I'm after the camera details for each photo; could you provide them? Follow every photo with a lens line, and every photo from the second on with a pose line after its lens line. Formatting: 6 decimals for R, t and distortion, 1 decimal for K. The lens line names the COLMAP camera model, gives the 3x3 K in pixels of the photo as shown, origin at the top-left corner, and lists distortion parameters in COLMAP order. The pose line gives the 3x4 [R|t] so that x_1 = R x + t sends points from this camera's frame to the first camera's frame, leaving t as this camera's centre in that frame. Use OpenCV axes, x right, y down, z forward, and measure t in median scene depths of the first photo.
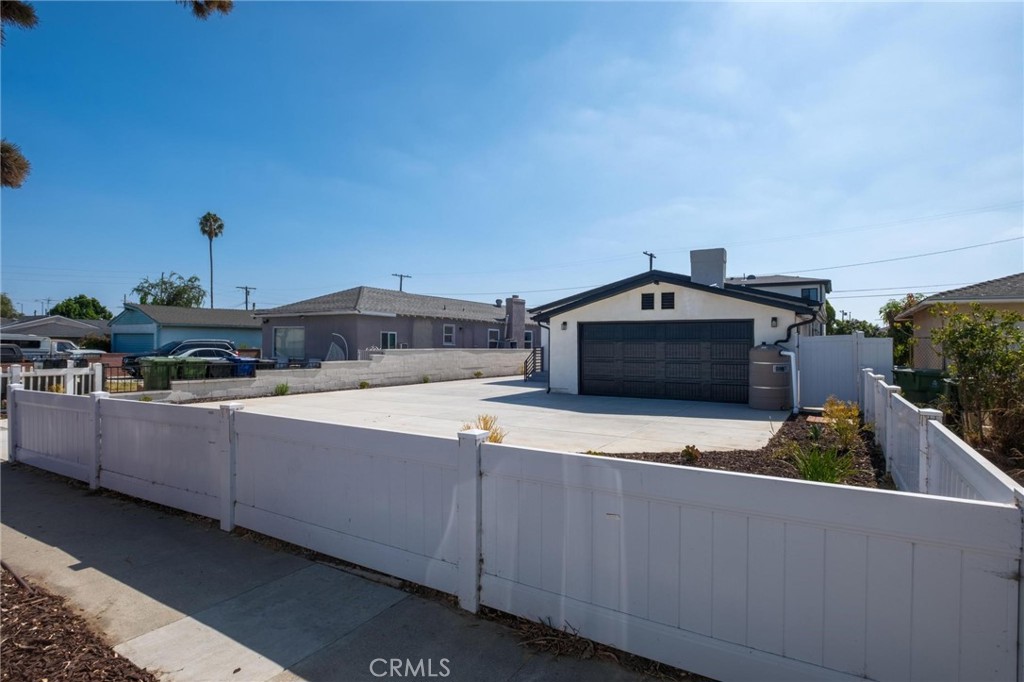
lens RADIAL K [[548.3, 0, 512.8], [0, 548.3, 340.1], [0, 0, 1]] dist [-0.005614, -0.000279]
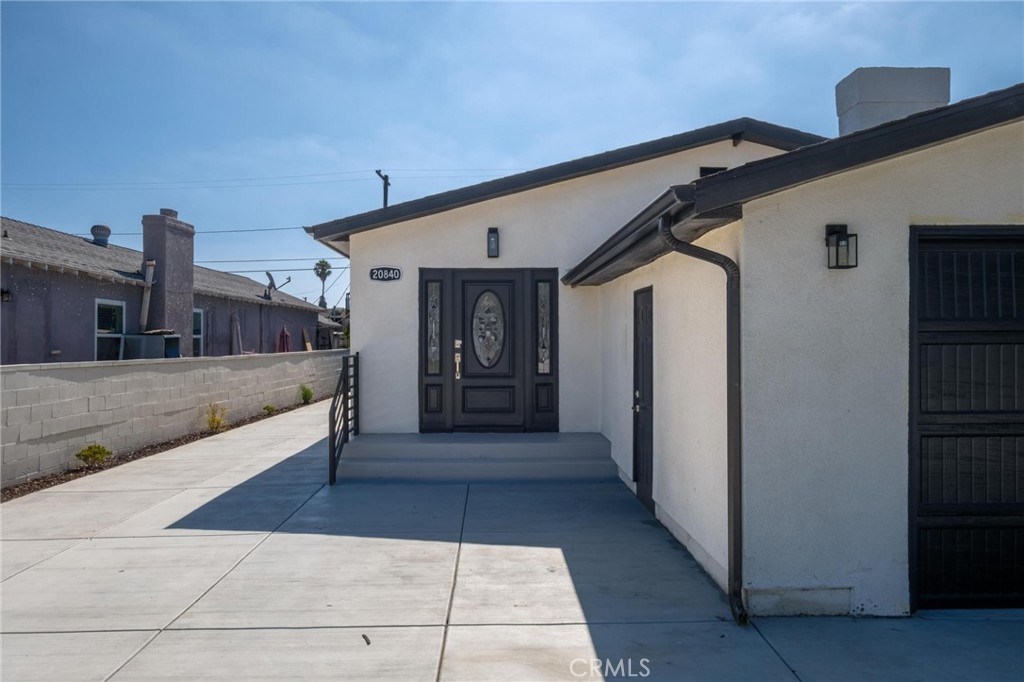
lens RADIAL K [[754.1, 0, 511.5], [0, 754.1, 337.6], [0, 0, 1]] dist [-0.001382, -0.000221]
pose [[0.845489, -0.005380, 0.533966, -0.123371], [0.003372, 0.999983, 0.004736, 0.002613], [-0.533983, -0.002203, 0.845493, 0.796207]]
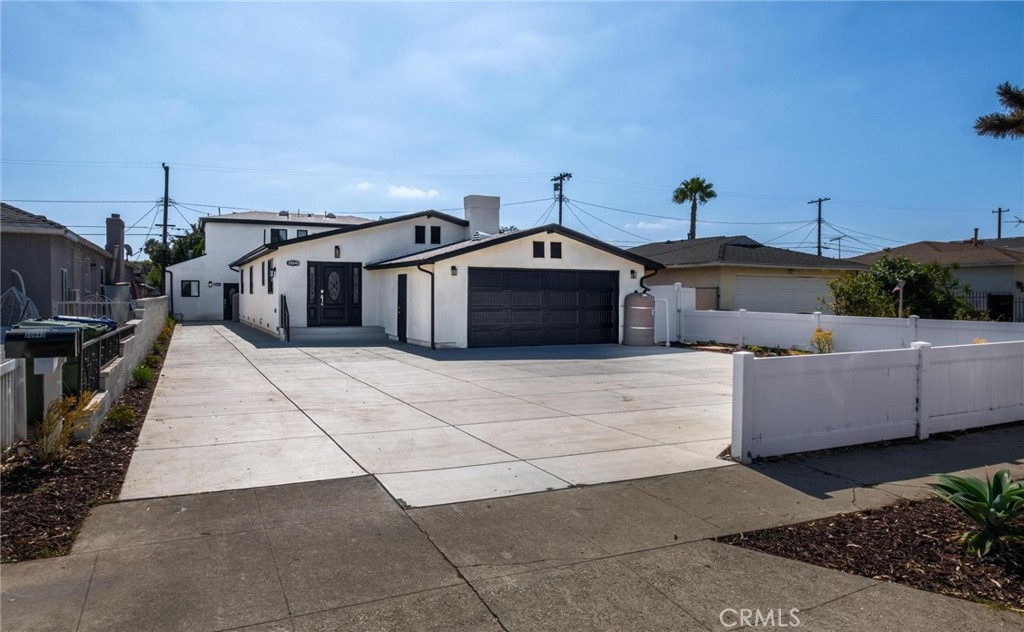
lens RADIAL K [[682.8, 0, 506.9], [0, 682.8, 315.3], [0, 0, 1]] dist [-0.001509, 0.000045]
pose [[0.547192, -0.025514, 0.836618, -0.723688], [-0.010512, 0.999247, 0.037350, 0.003213], [-0.836941, -0.029232, 0.546512, 0.314254]]
